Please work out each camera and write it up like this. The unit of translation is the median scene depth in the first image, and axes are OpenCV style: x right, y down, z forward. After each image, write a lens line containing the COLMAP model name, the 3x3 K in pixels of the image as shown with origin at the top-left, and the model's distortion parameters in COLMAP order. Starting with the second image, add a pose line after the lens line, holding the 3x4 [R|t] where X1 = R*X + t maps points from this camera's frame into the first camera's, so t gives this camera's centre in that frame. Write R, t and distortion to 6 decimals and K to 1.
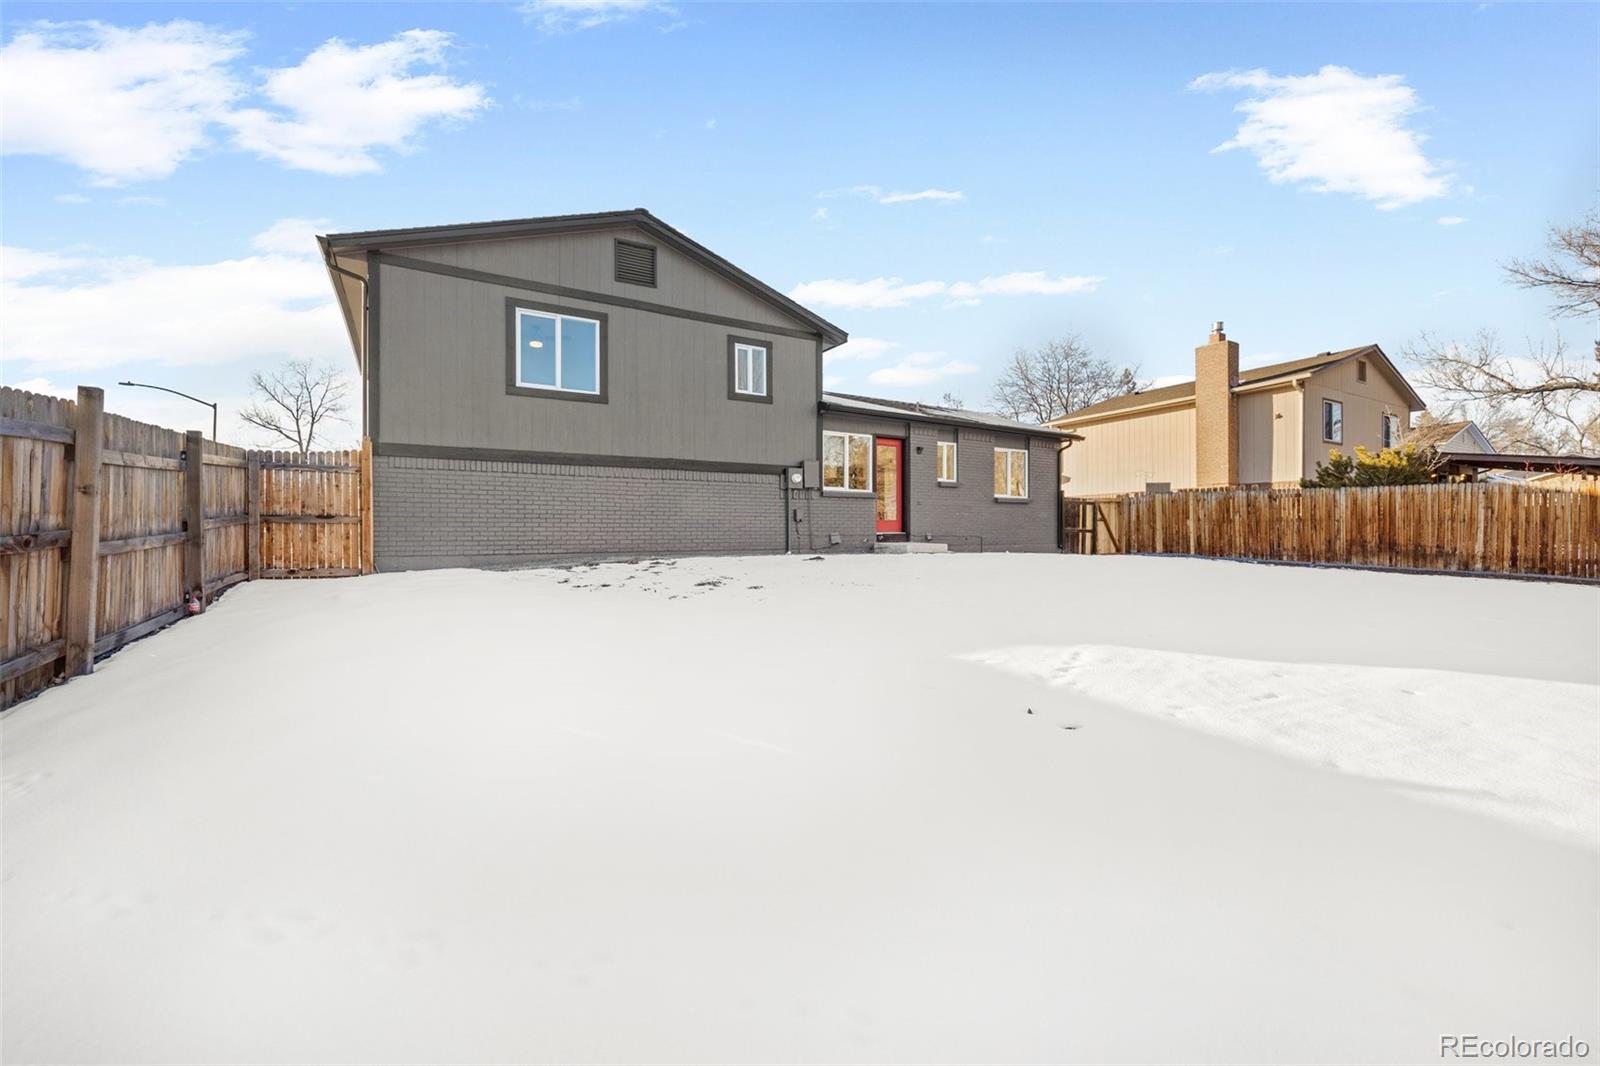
lens RADIAL K [[643.4, 0, 794.7], [0, 643.4, 532.4], [0, 0, 1]] dist [-0.002500, -0.000288]
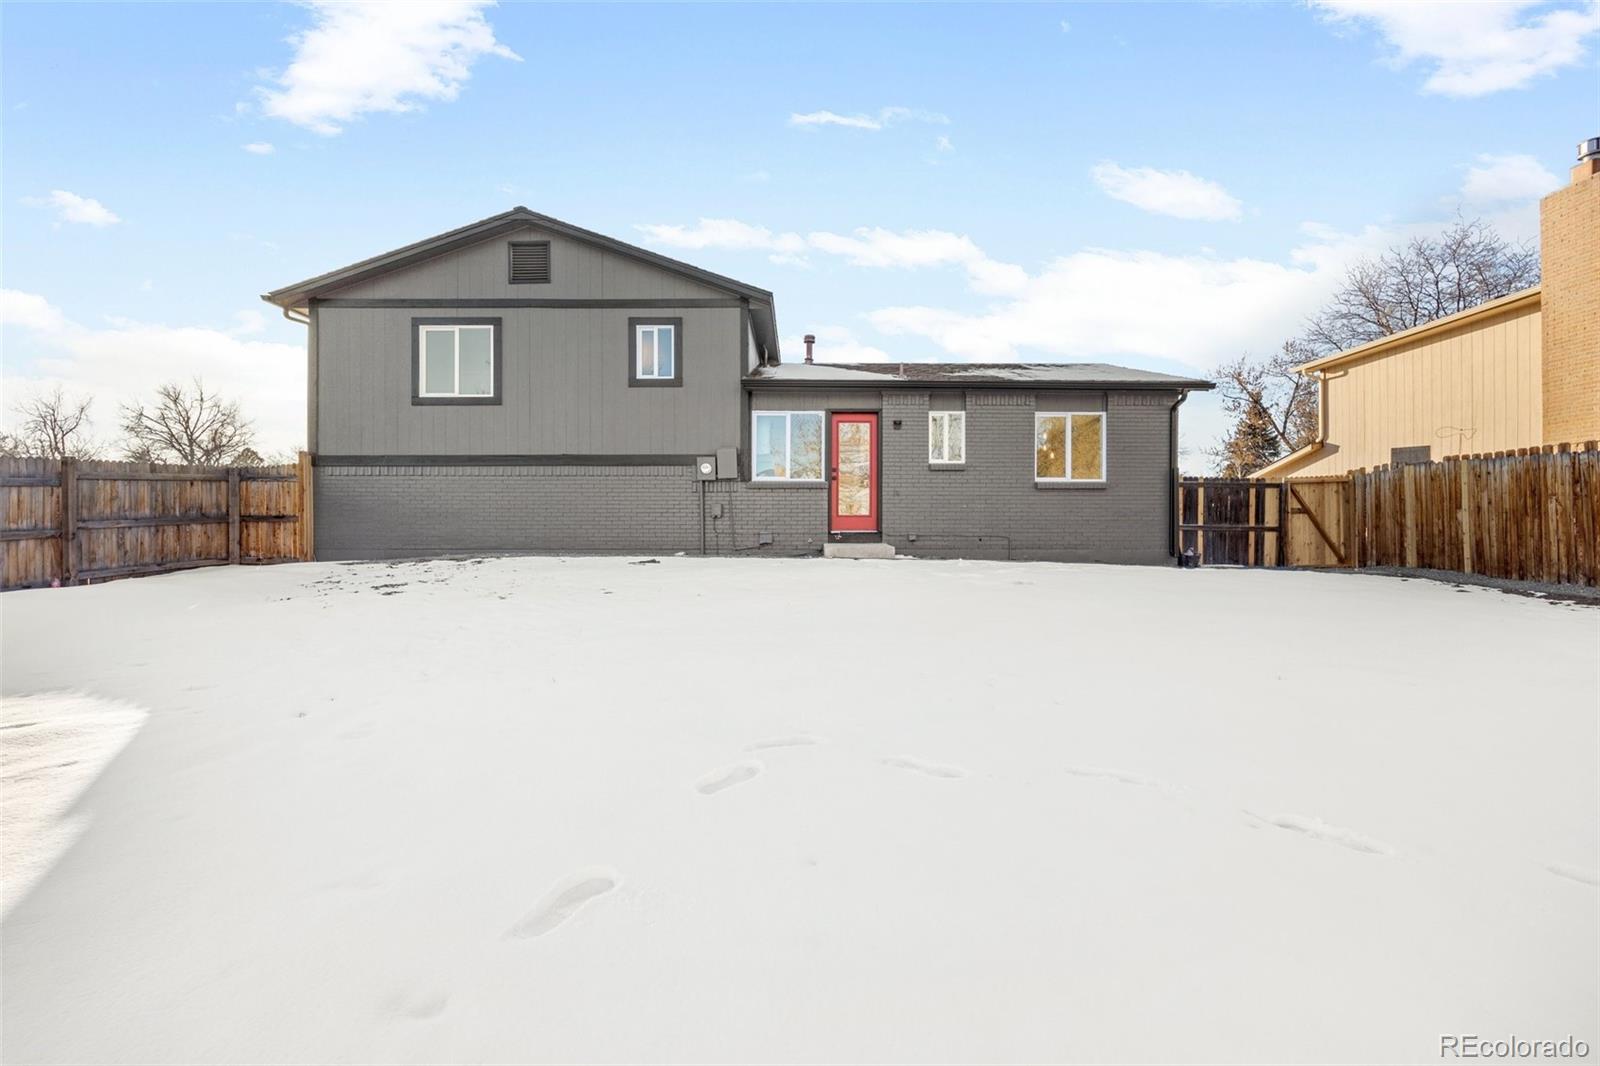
lens RADIAL K [[643.4, 0, 803.9], [0, 643.4, 526.9], [0, 0, 1]] dist [-0.002500, -0.000288]
pose [[0.858339, 0.002090, -0.513079, 0.571439], [-0.002449, 0.999997, -0.000023, -0.005136], [0.513078, 0.001276, 0.858341, 0.320482]]
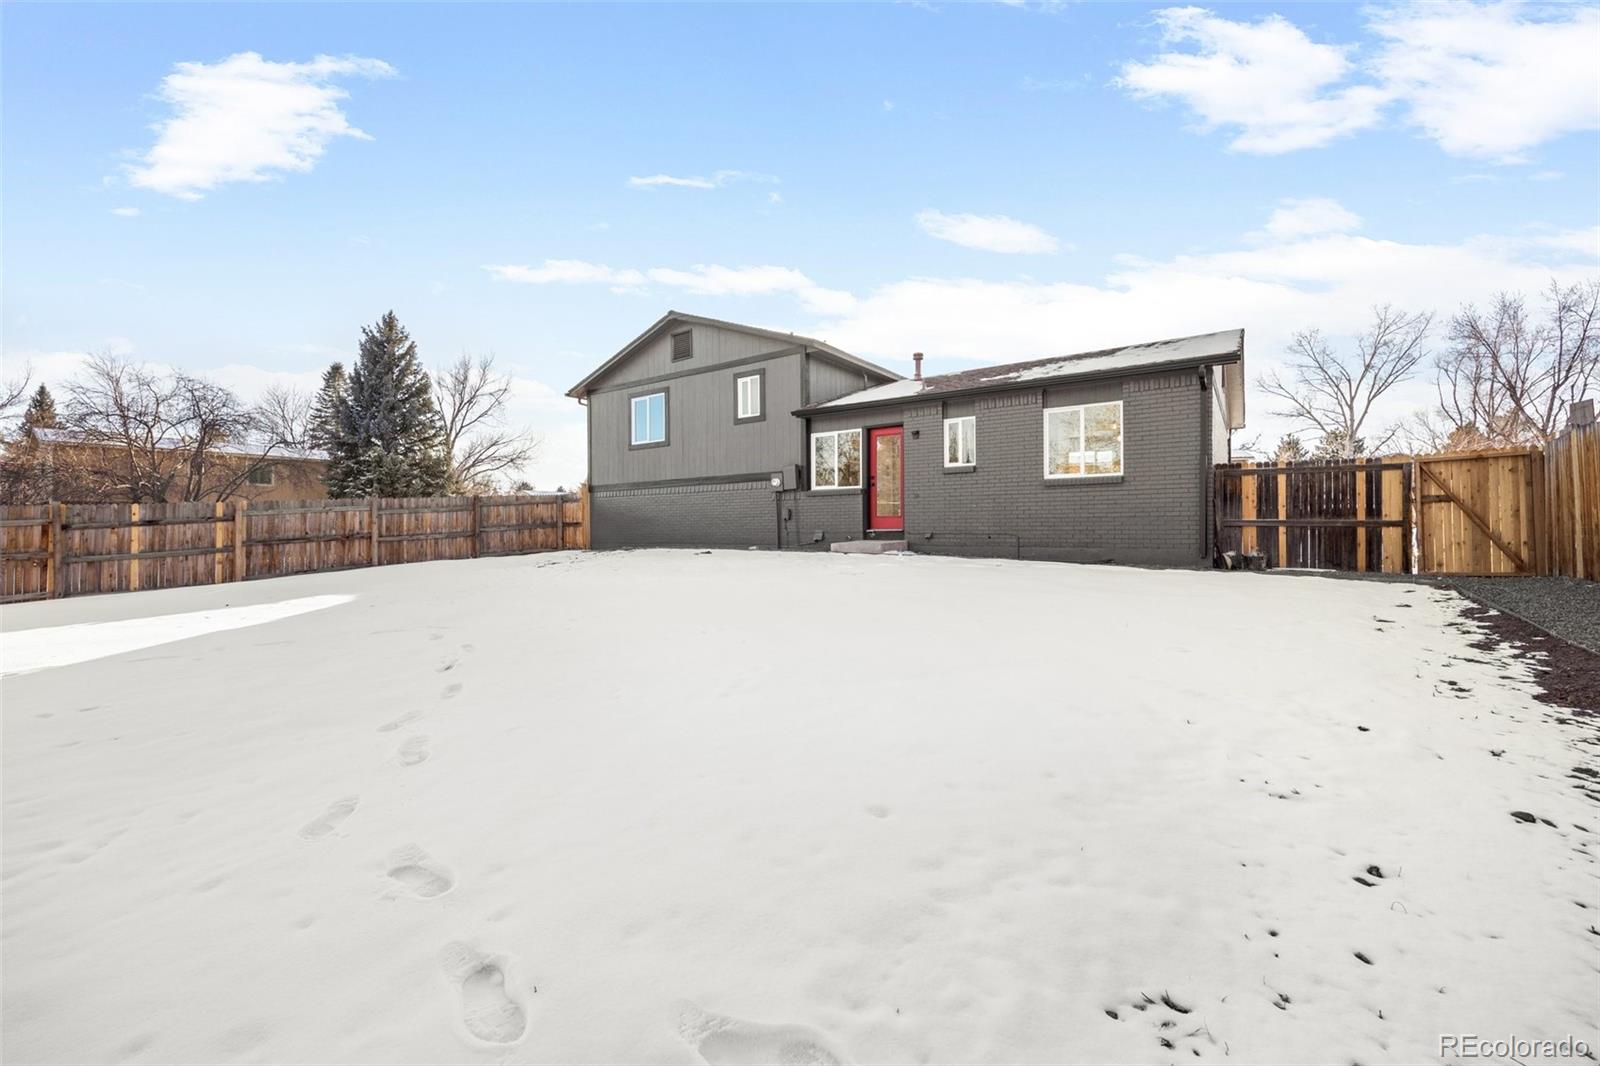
lens RADIAL K [[643.4, 0, 792.4], [0, 643.4, 527.7], [0, 0, 1]] dist [-0.002500, -0.000288]
pose [[0.400443, -0.003078, -0.916316, 1.063786], [0.006833, 0.999977, -0.000373, -0.003587], [0.916296, -0.006112, 0.400455, 0.576621]]
